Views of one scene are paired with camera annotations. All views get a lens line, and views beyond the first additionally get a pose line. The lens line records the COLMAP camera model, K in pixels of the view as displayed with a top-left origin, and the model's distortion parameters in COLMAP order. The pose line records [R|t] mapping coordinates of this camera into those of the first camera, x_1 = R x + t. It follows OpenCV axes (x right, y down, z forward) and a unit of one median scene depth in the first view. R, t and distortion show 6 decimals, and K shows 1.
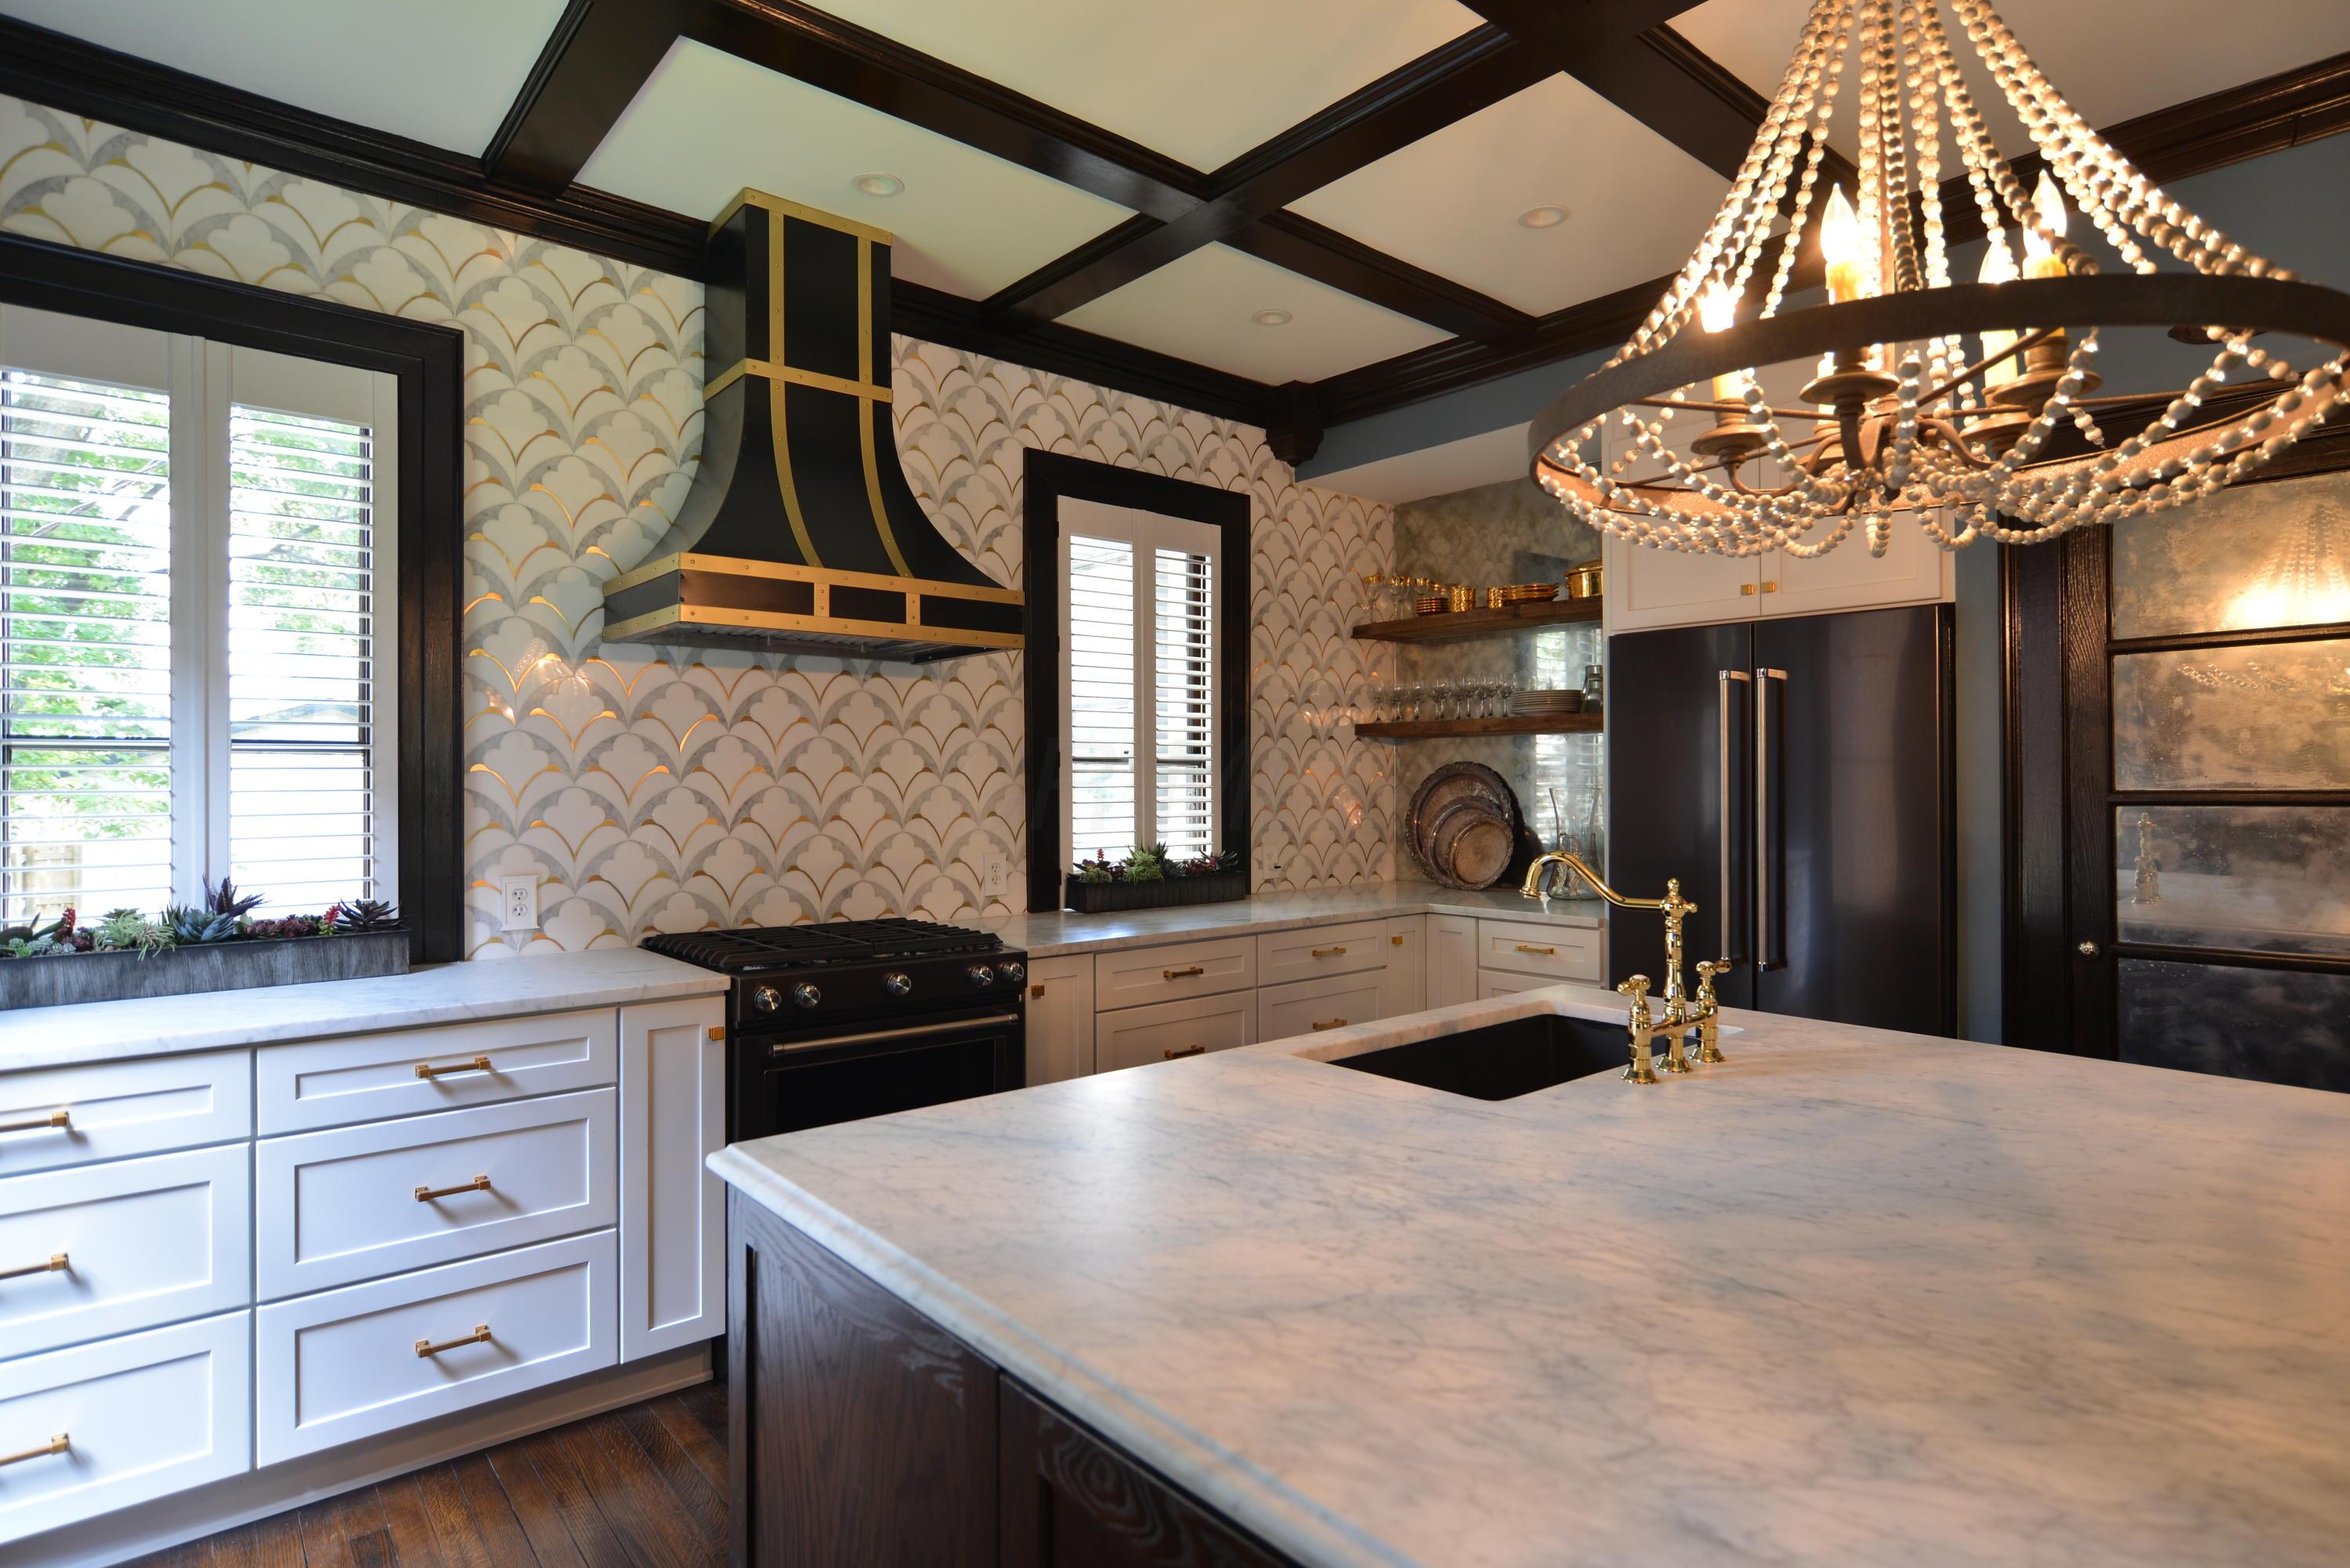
lens RADIAL K [[1231.5, 0, 1178.6], [0, 1231.5, 776.8], [0, 0, 1]] dist [-0.017797, 0.008020]
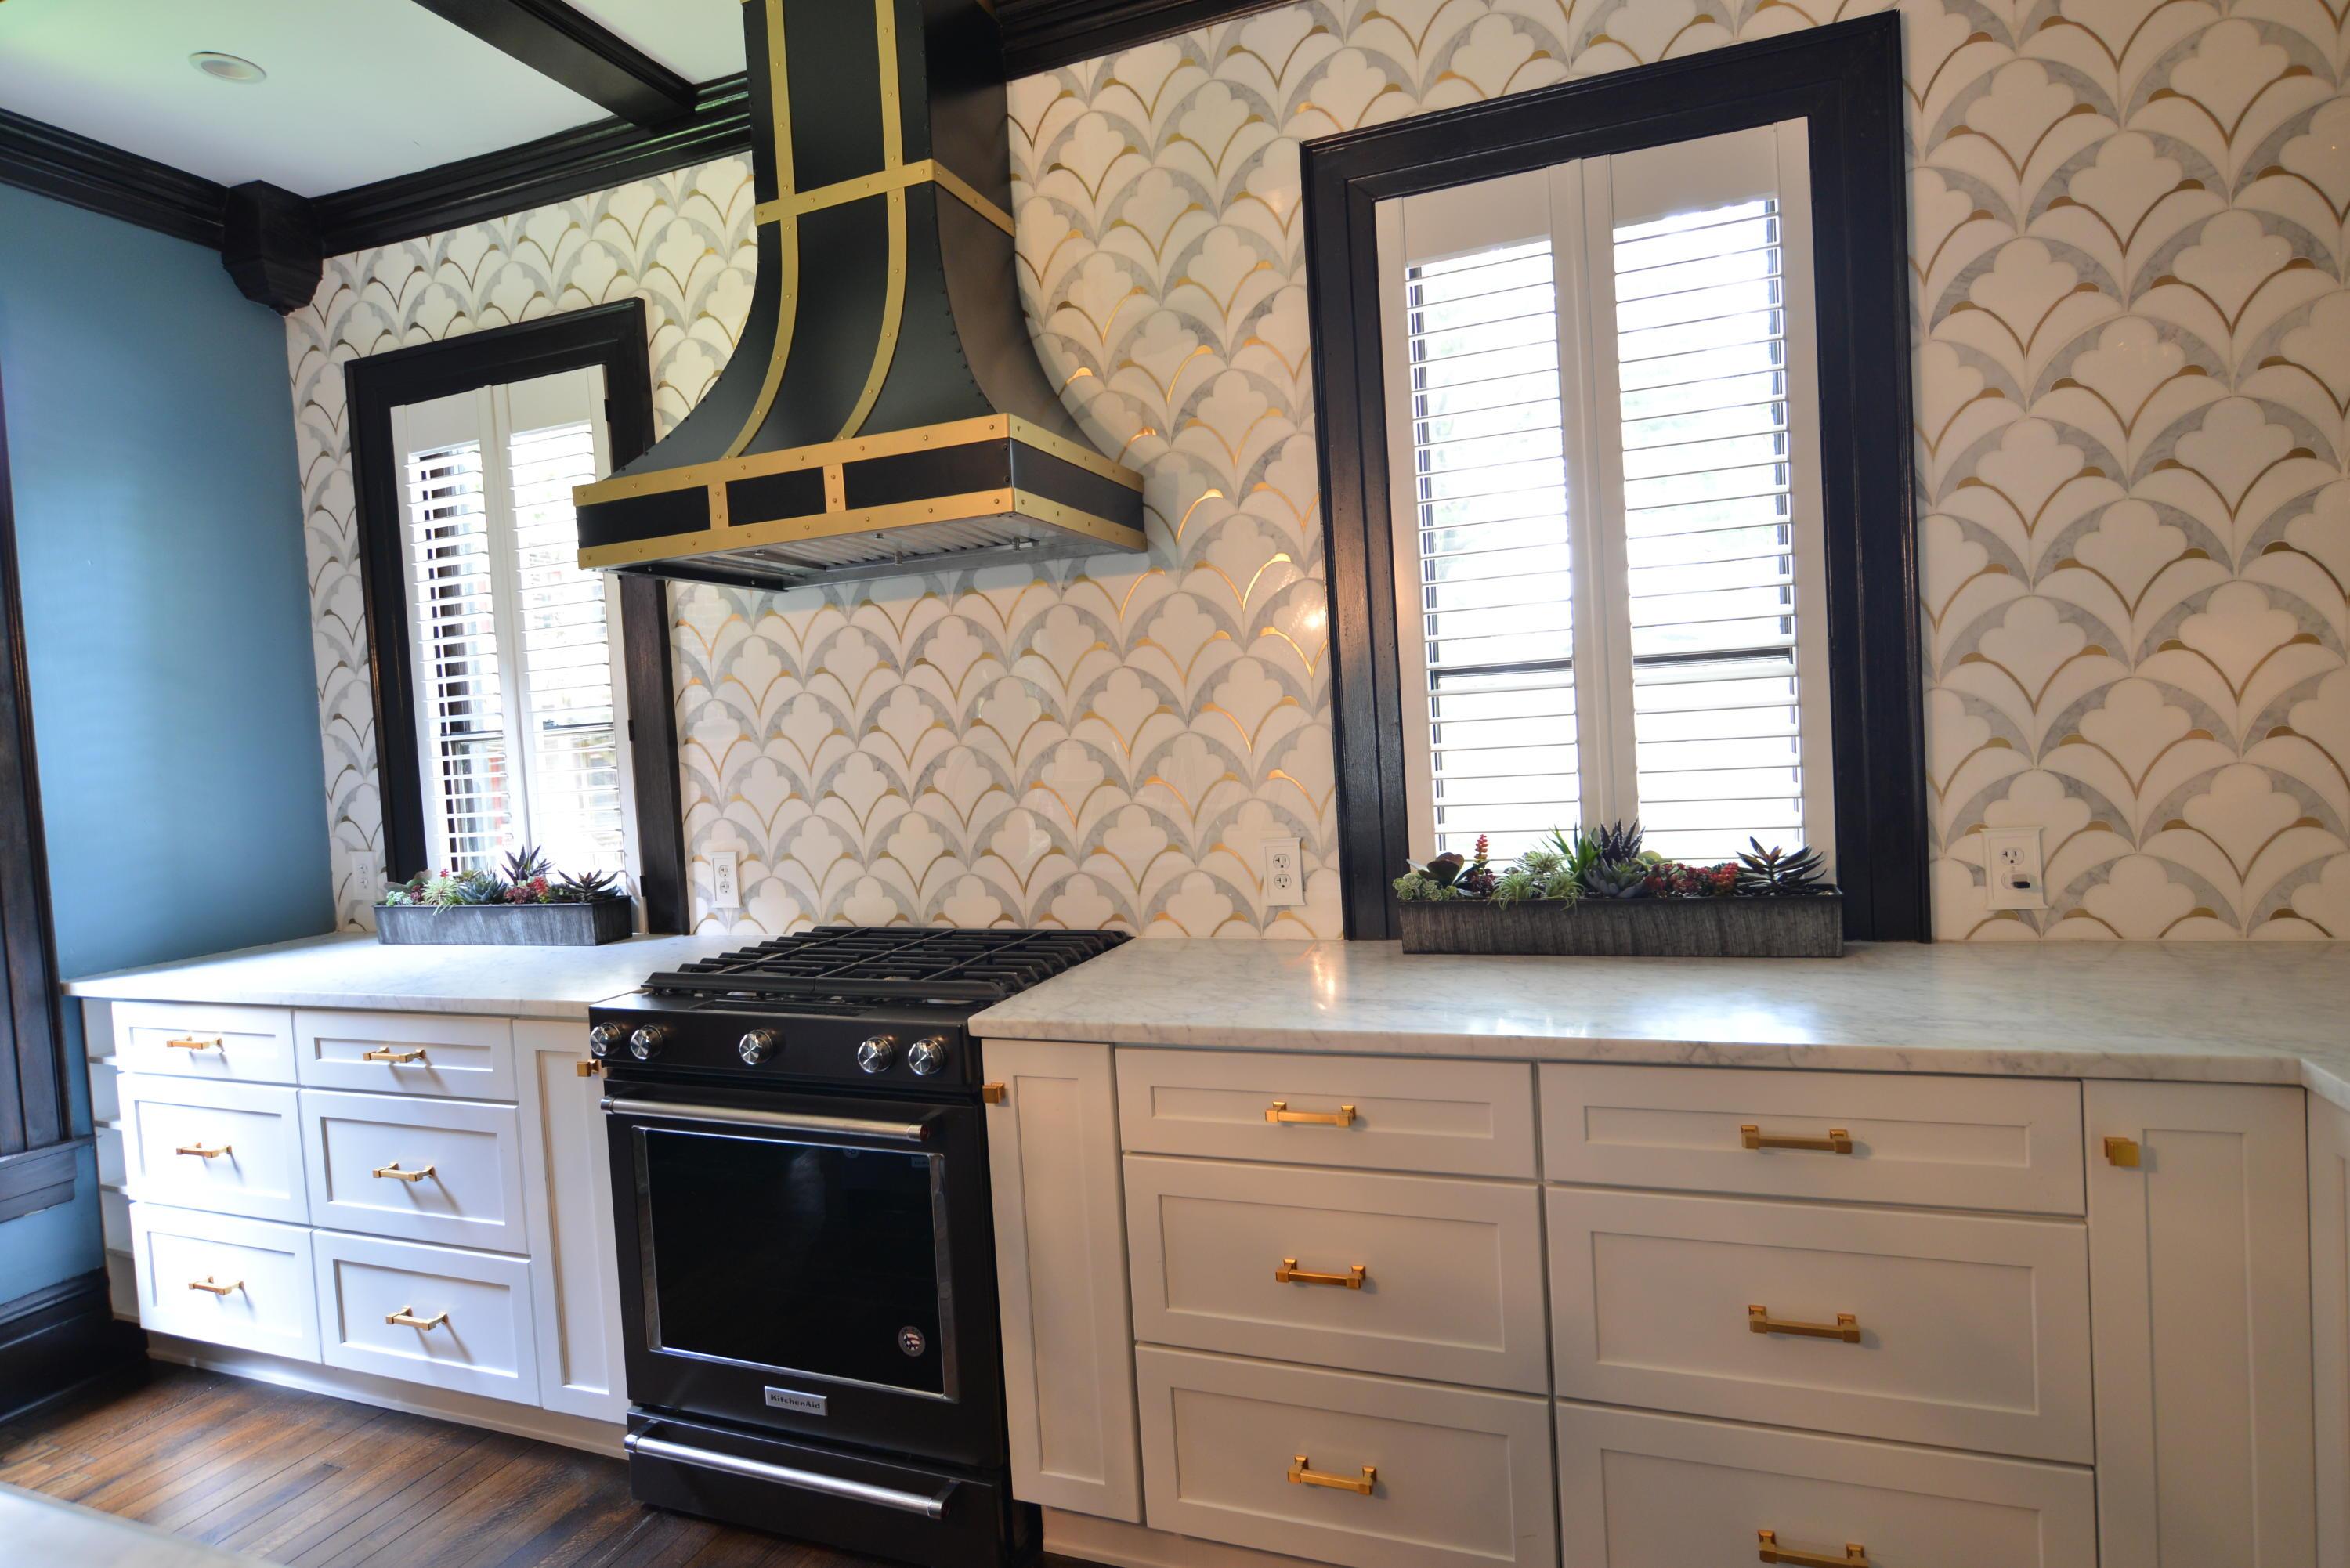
lens RADIAL K [[1231.5, 0, 1185.3], [0, 1231.5, 775.0], [0, 0, 1]] dist [-0.017797, 0.008020]
pose [[0.480673, 0.008977, -0.876854, 0.456586], [0.061427, 0.997146, 0.043882, 0.001139], [0.874746, -0.074956, 0.478750, 0.827097]]
